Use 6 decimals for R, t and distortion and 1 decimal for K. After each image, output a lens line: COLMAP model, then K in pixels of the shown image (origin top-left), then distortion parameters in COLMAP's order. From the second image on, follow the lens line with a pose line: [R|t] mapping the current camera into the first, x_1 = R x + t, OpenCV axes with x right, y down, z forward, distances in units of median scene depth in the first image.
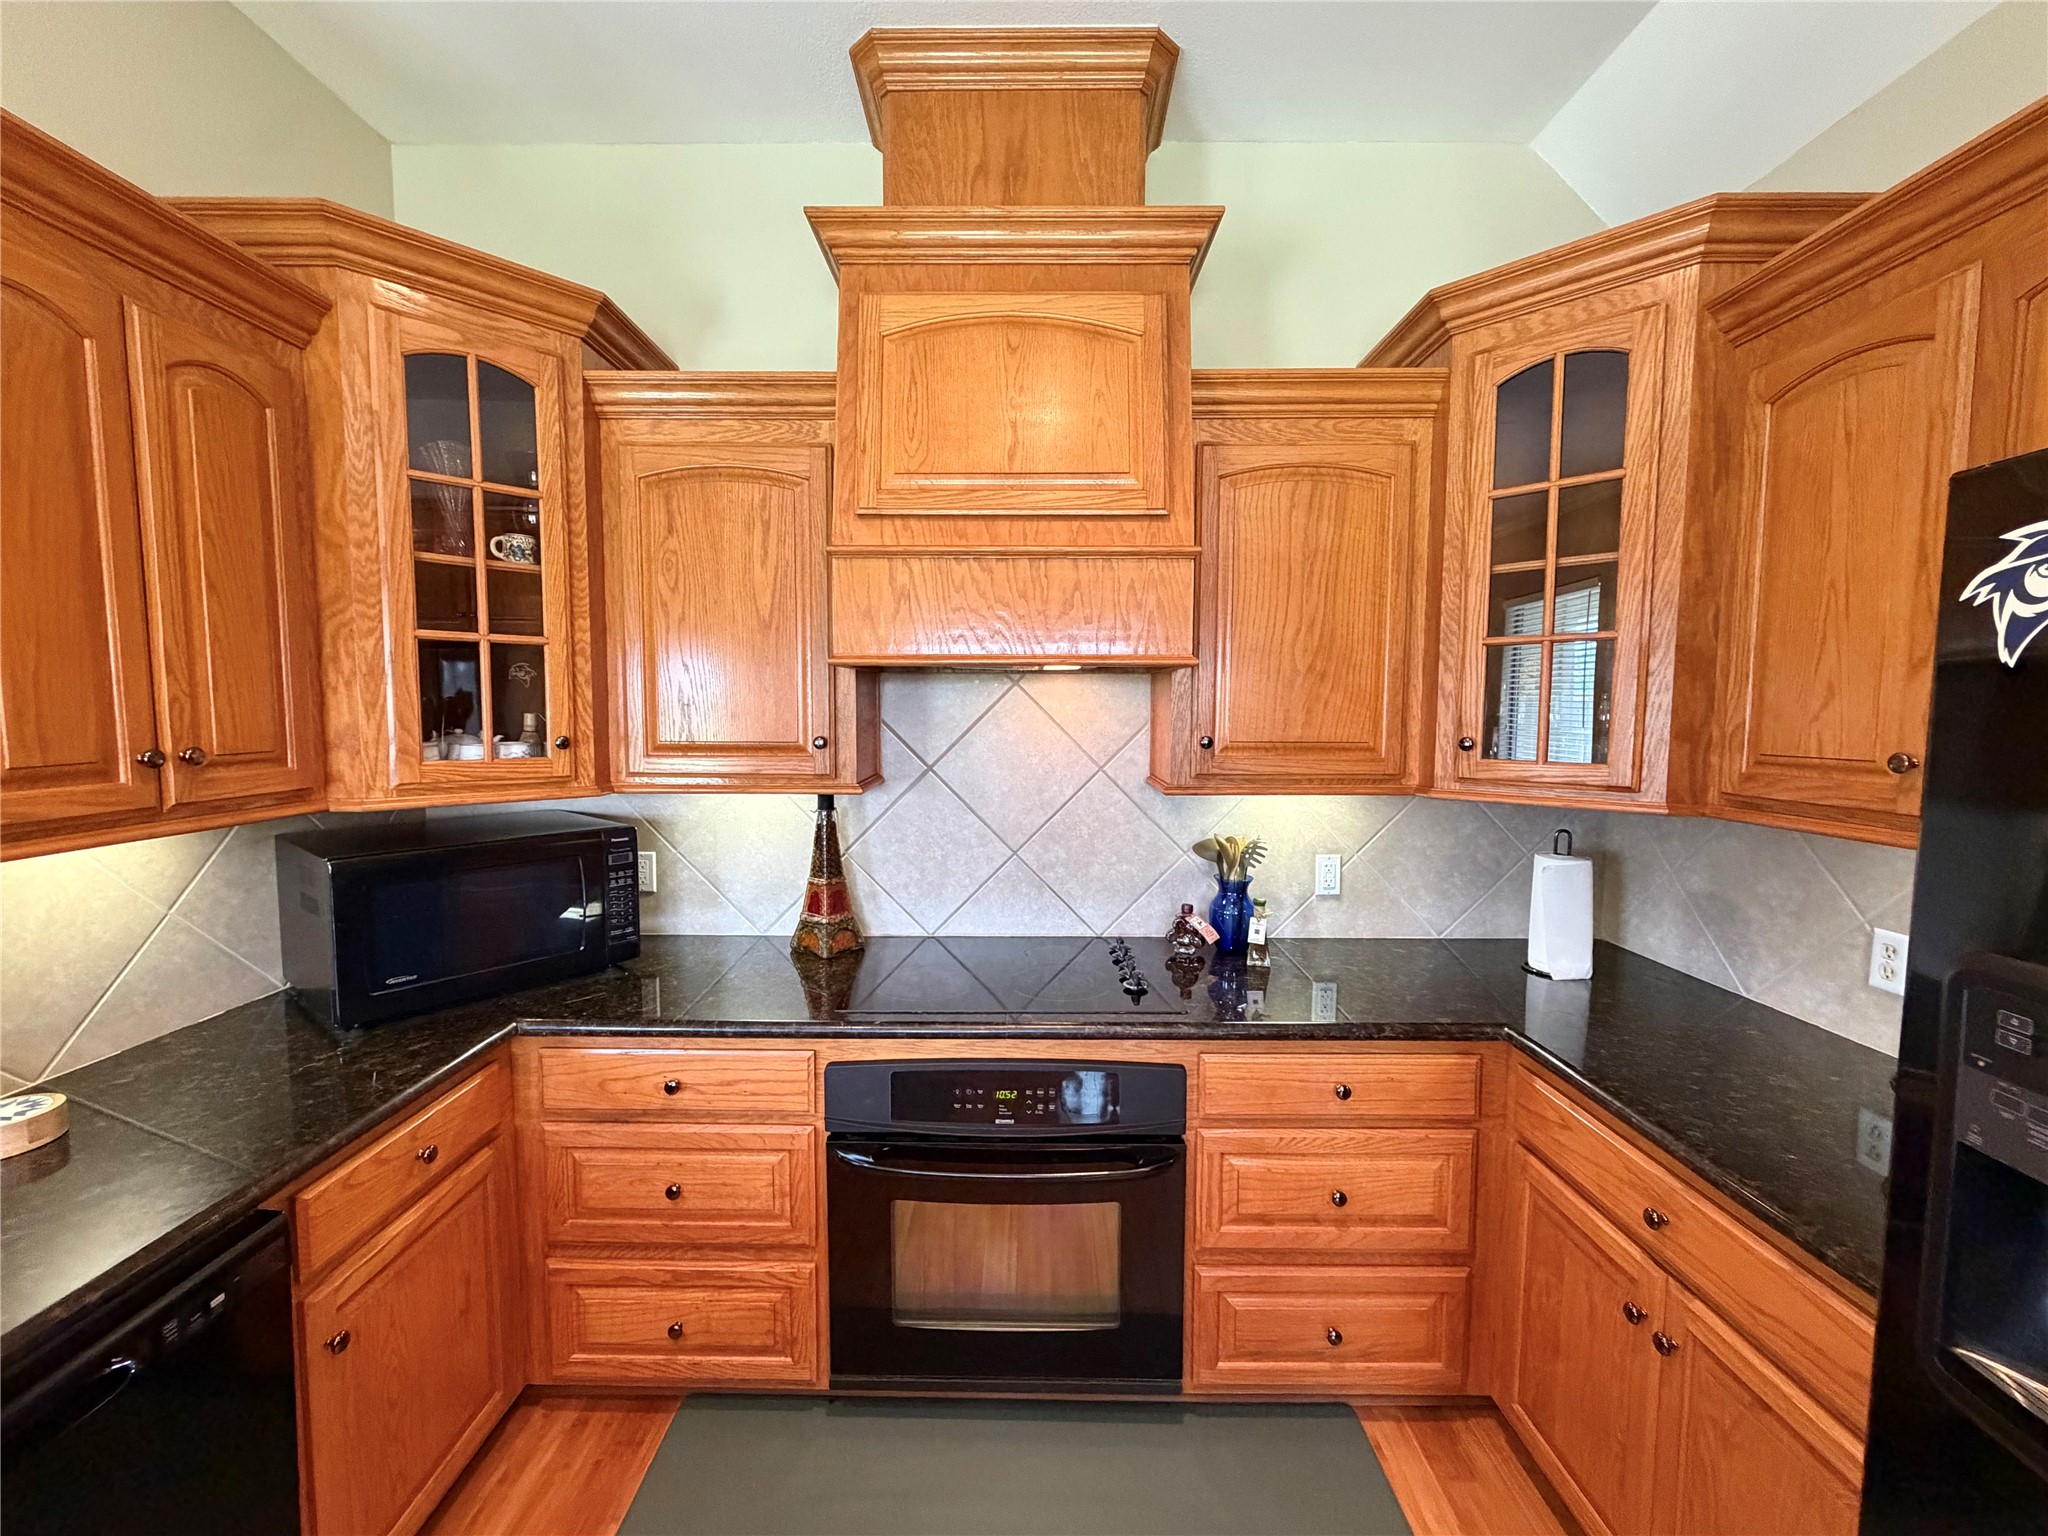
lens RADIAL K [[830.1, 0, 1018.9], [0, 830.1, 767.9], [0, 0, 1]] dist [0.000030, -0.000026]
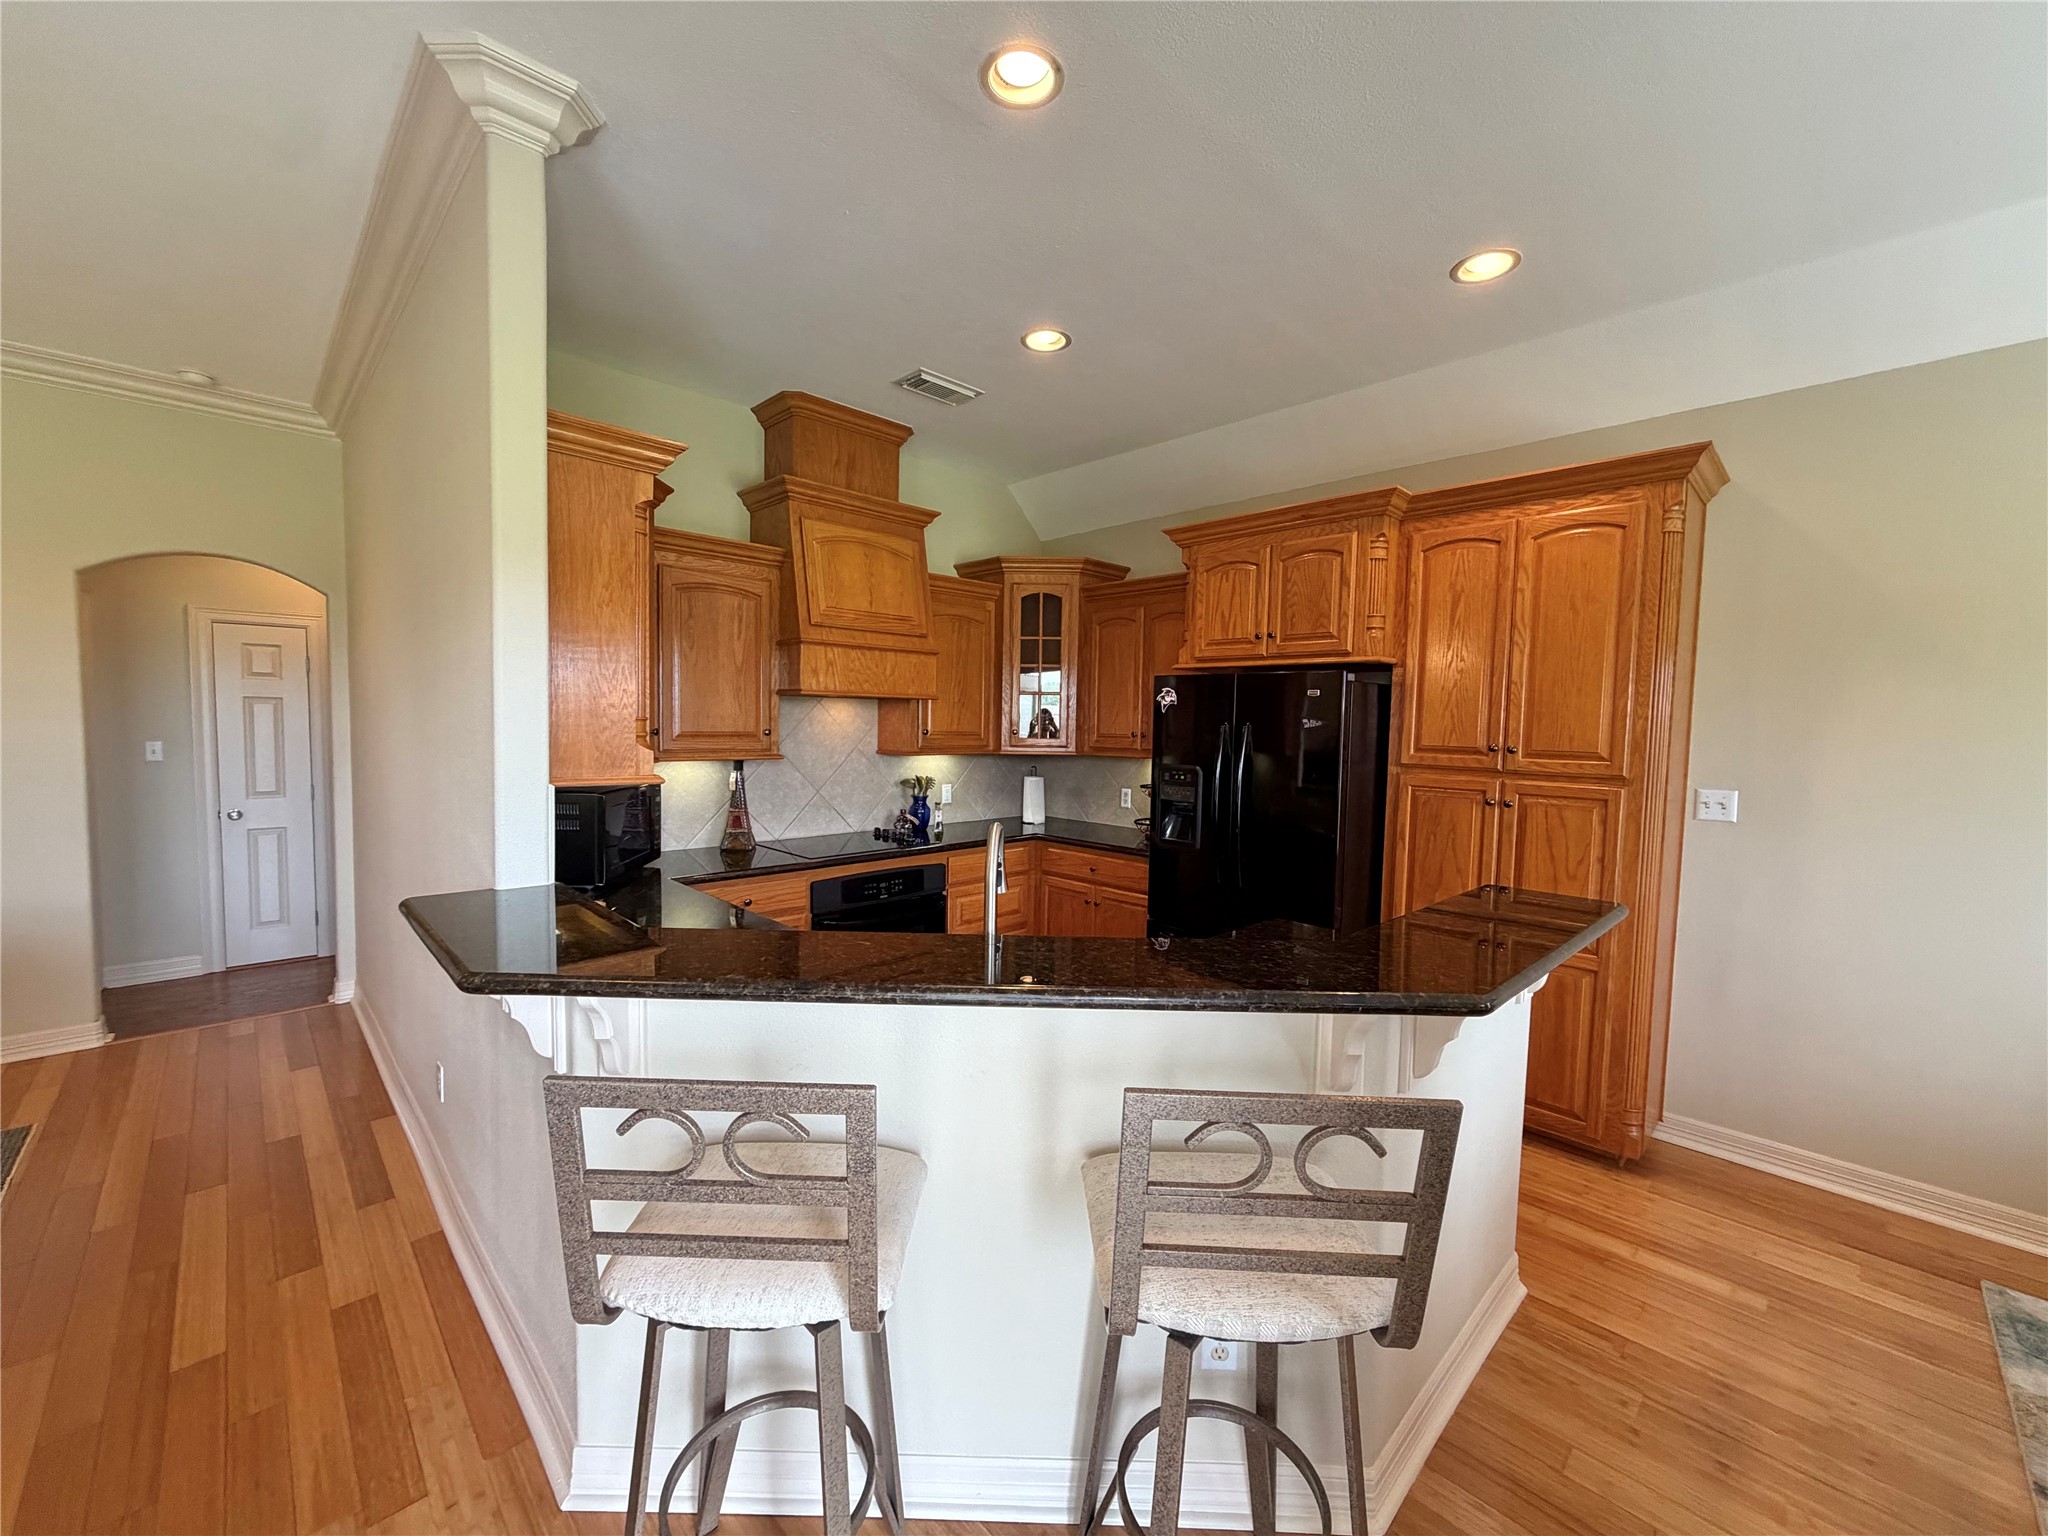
lens RADIAL K [[812.7, 0, 1016.0], [0, 812.7, 769.2], [0, 0, 1]] dist [-0.000575, 0.000071]
pose [[0.713694, -0.033092, 0.699675, -1.267733], [0.036385, 0.999286, 0.010148, 0.062790], [-0.699512, 0.018215, 0.714389, -0.833813]]
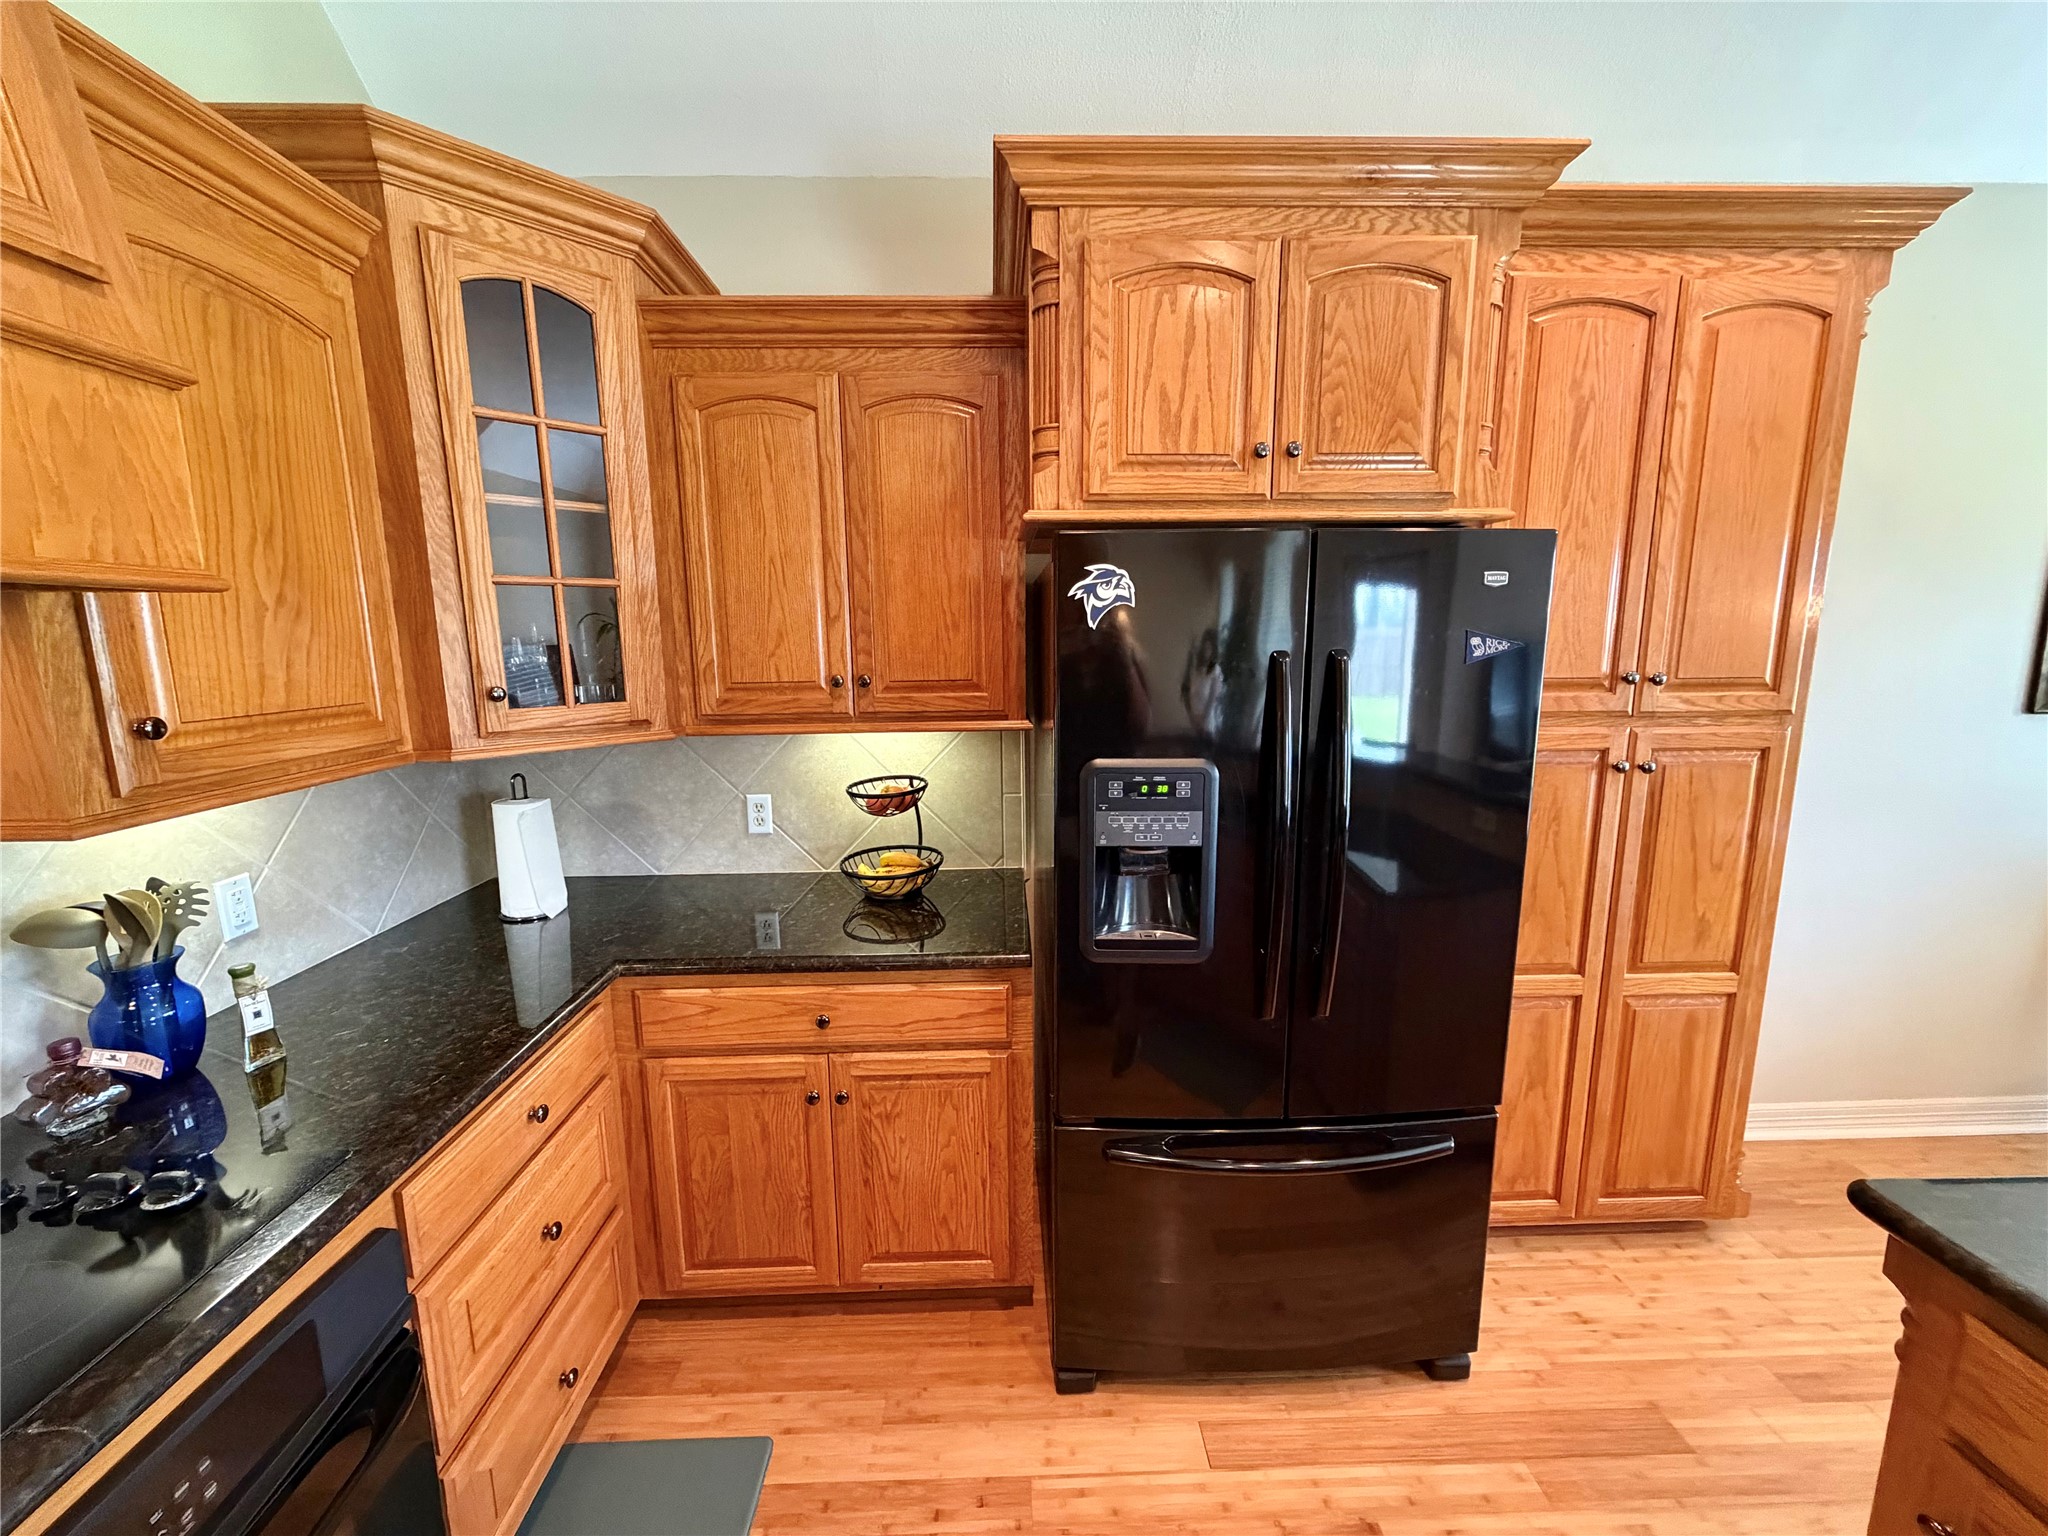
lens RADIAL K [[812.7, 0, 1016.0], [0, 812.7, 769.2], [0, 0, 1]] dist [-0.000575, 0.000071]
pose [[-0.034477, -0.166171, 0.985494, -0.365388], [0.084087, 0.982102, 0.168541, -0.051161], [-0.995862, 0.088678, -0.019887, 0.476408]]
